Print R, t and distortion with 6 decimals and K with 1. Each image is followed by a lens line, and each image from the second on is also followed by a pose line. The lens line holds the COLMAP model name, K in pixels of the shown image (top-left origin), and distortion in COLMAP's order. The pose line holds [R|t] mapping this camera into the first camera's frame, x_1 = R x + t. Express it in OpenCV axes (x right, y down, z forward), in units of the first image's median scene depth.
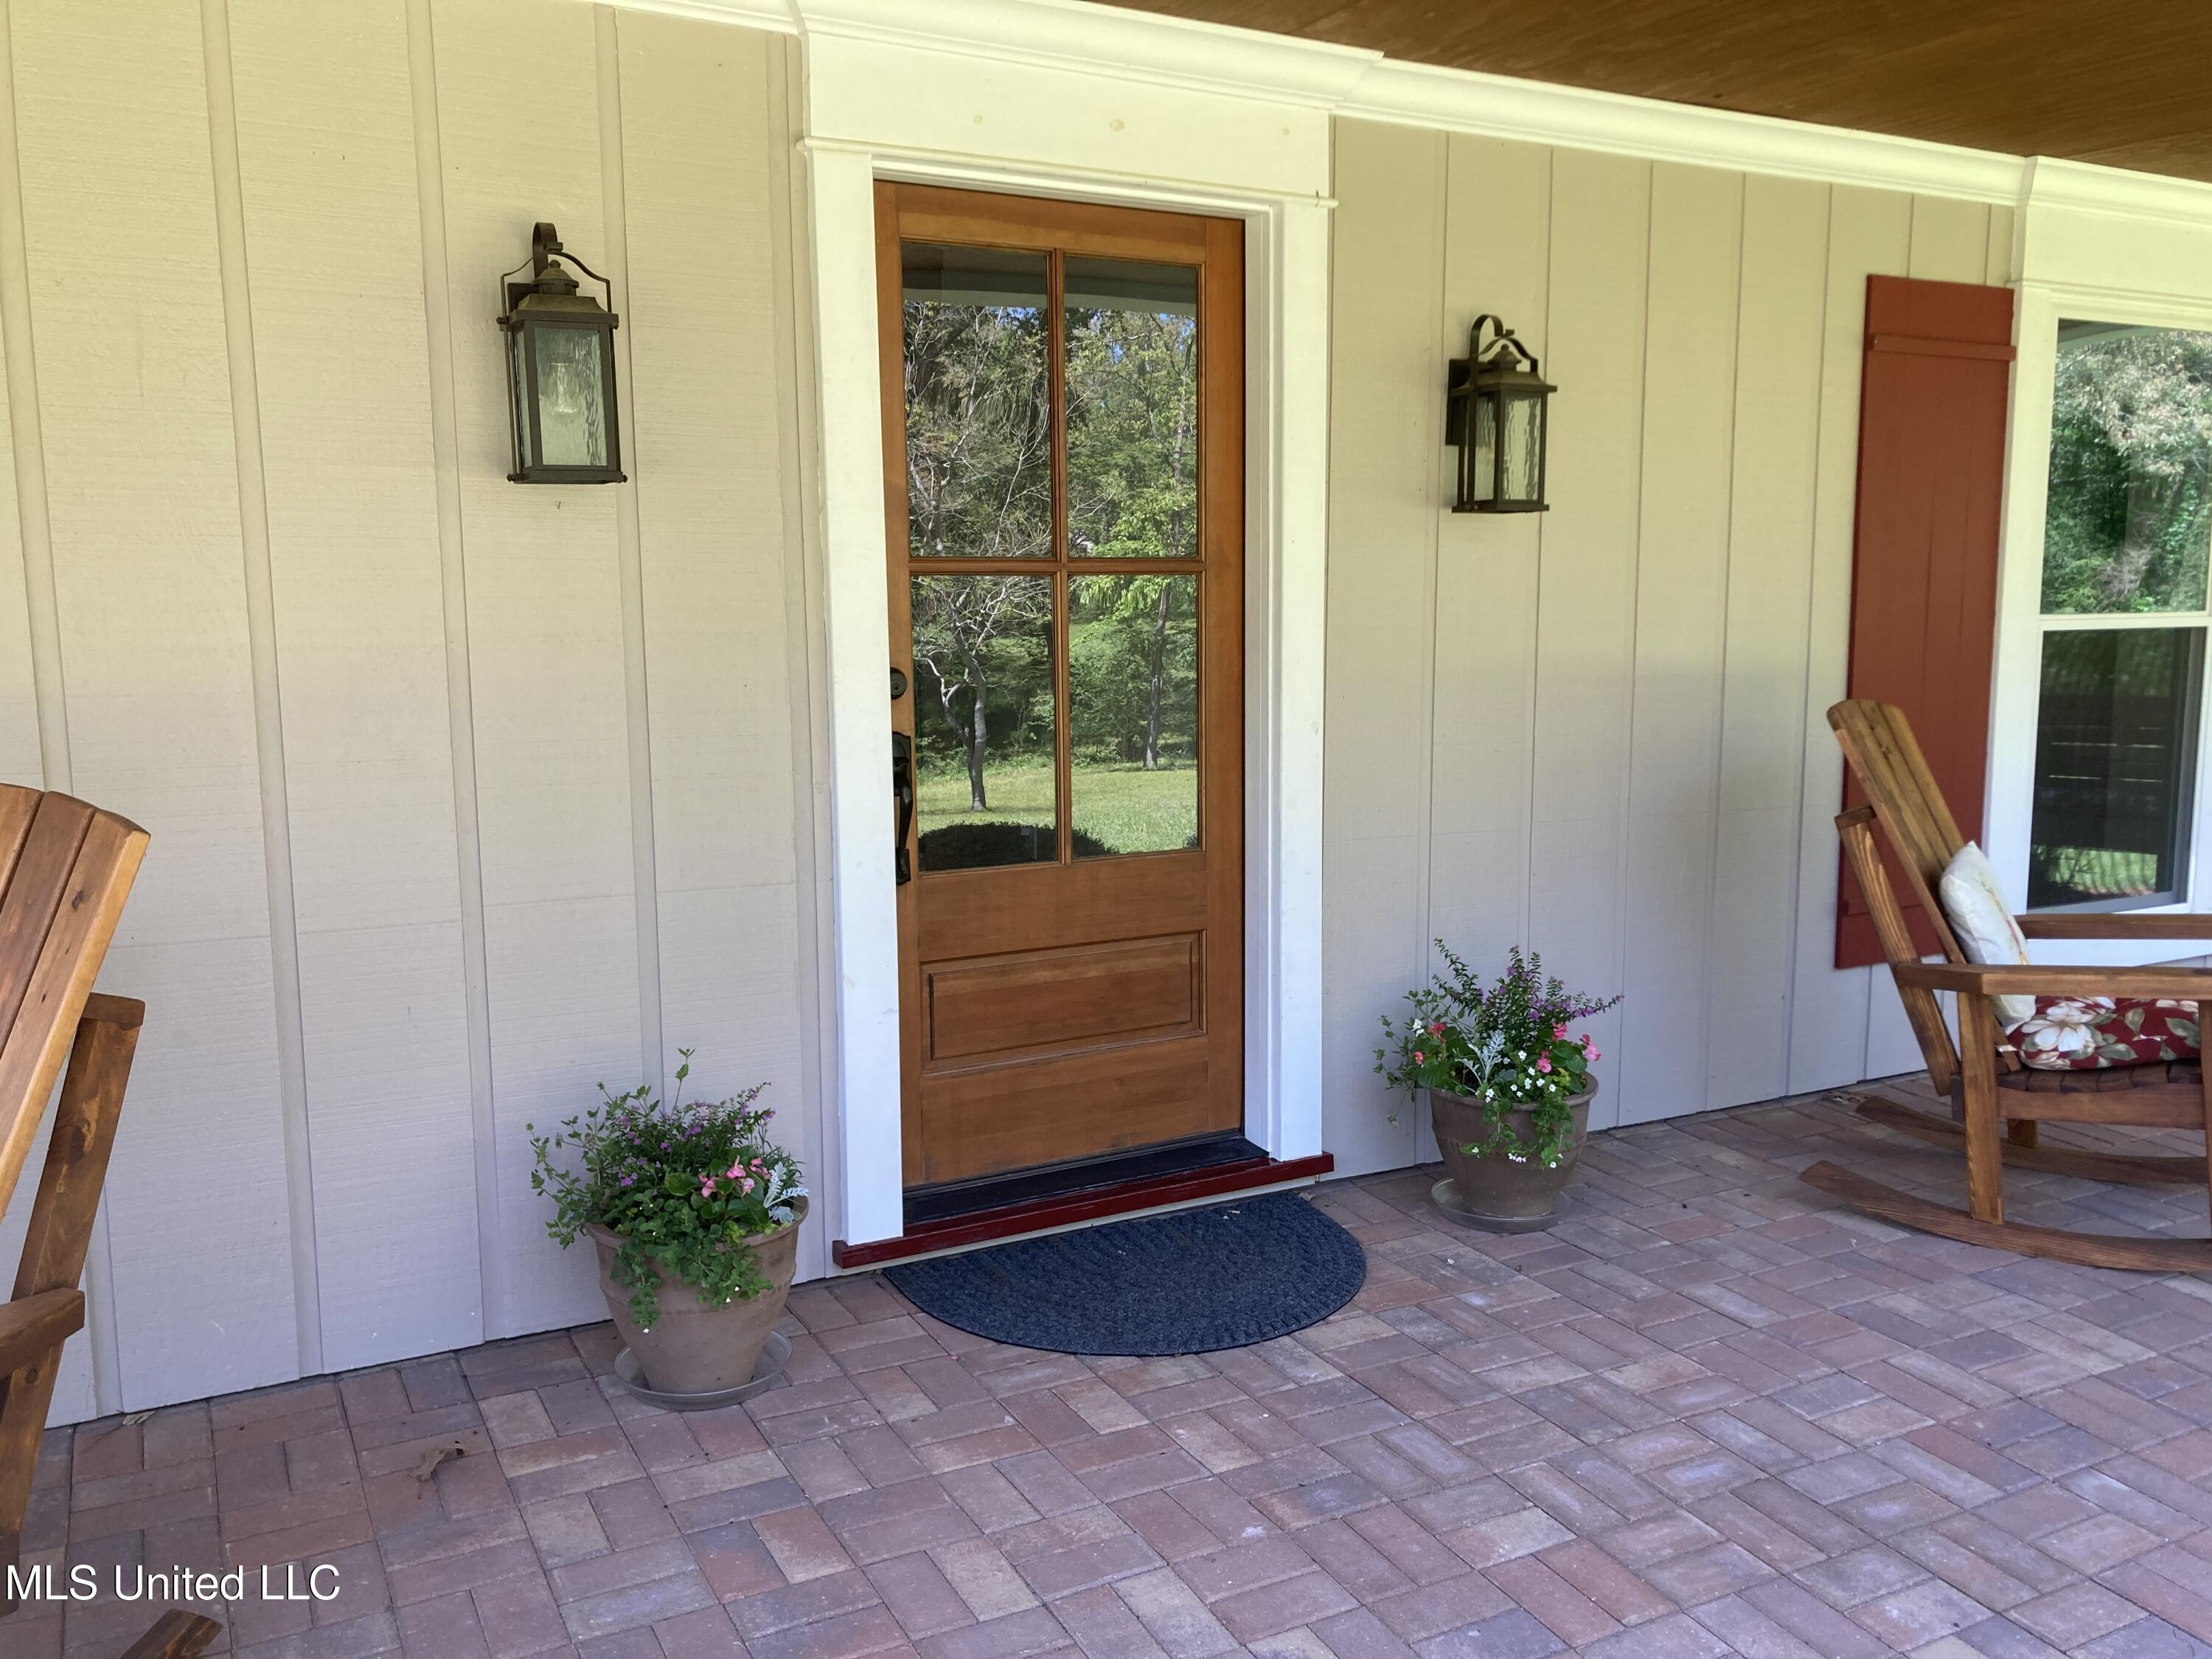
lens RADIAL K [[1788.9, 0, 1106.5], [0, 1788.9, 838.5], [0, 0, 1]] dist [0.044793, -0.017997]
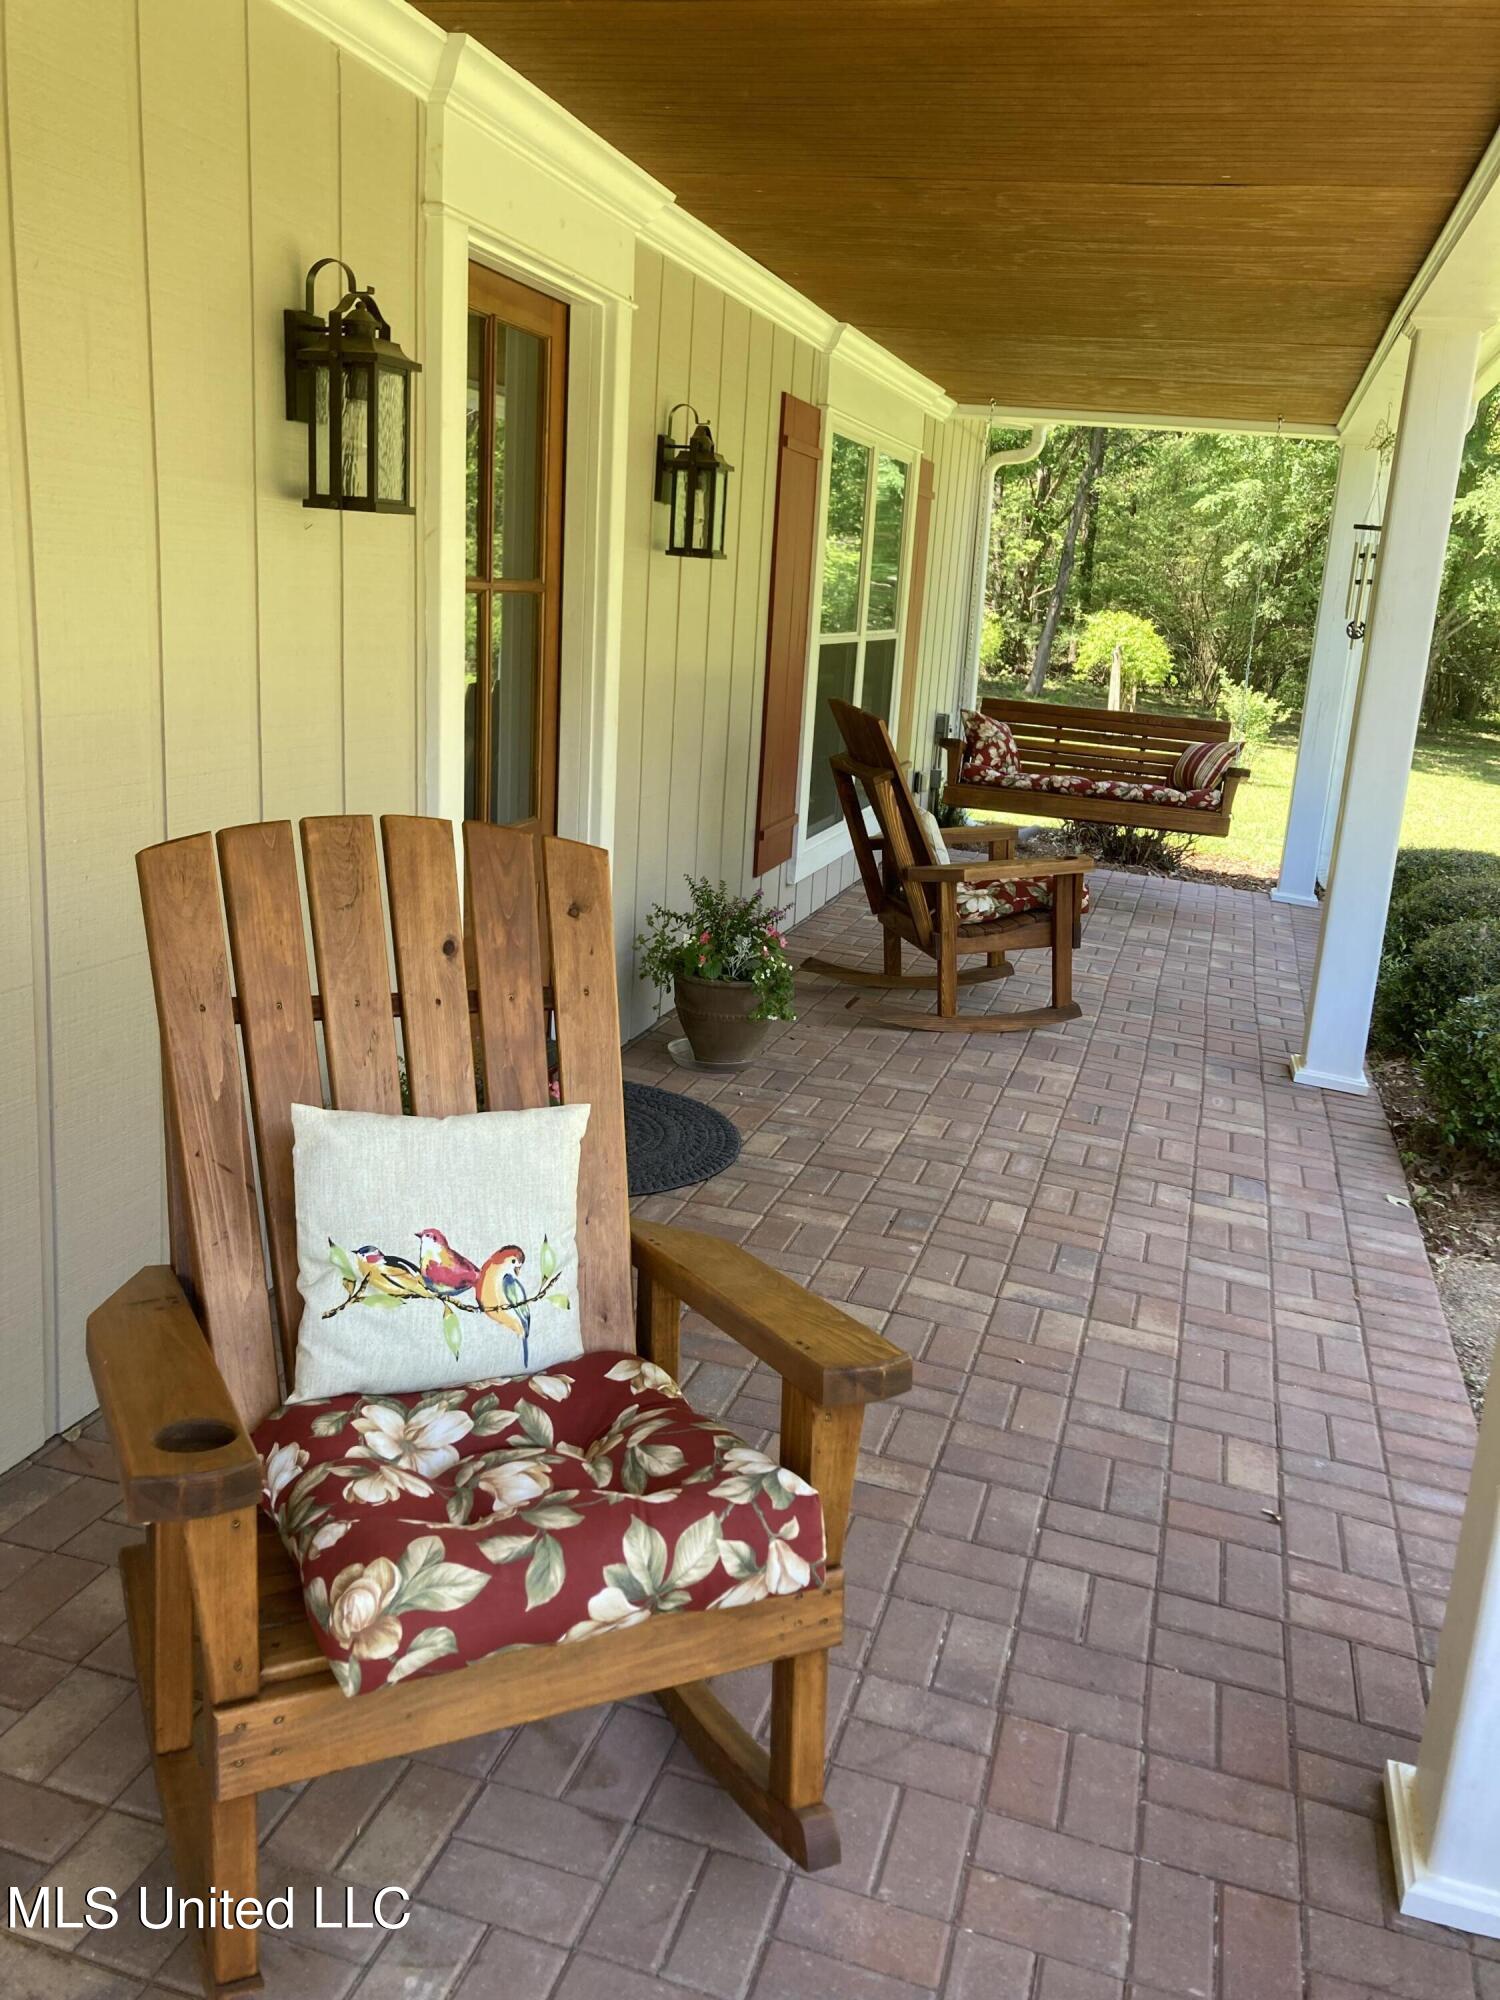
lens RADIAL K [[1617.4, 0, 750.9], [0, 1617.4, 998.6], [0, 0, 1]] dist [0.044793, -0.017997]
pose [[0.704734, -0.127063, 0.698001, -0.790713], [0.025415, 0.987722, 0.154143, -0.047355], [-0.709016, -0.090890, 0.699310, 0.092212]]
